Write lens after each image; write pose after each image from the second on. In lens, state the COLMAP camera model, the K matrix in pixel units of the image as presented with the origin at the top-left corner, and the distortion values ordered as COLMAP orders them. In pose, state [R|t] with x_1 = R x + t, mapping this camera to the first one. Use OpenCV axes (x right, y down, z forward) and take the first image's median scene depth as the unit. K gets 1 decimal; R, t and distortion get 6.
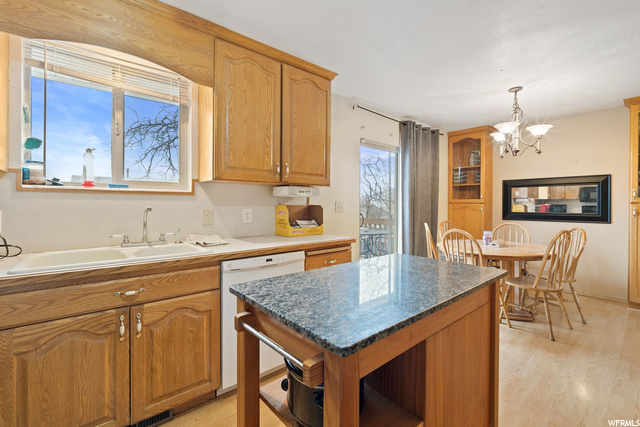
lens RADIAL K [[283.6, 0, 322.7], [0, 283.6, 210.8], [0, 0, 1]] dist [0.000791, 0.000392]
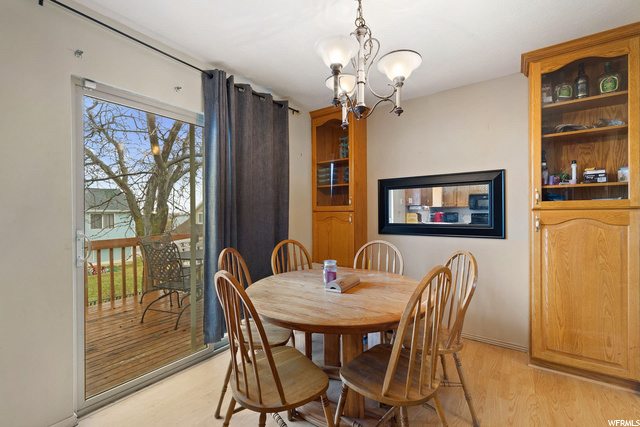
lens RADIAL K [[271.6, 0, 318.7], [0, 271.6, 220.8], [0, 0, 1]] dist [0.000331, 0.000070]
pose [[0.974150, -0.014602, 0.225431, 0.372113], [0.013798, 0.999892, 0.005141, -0.009102], [-0.225482, -0.001898, 0.974246, 0.405720]]
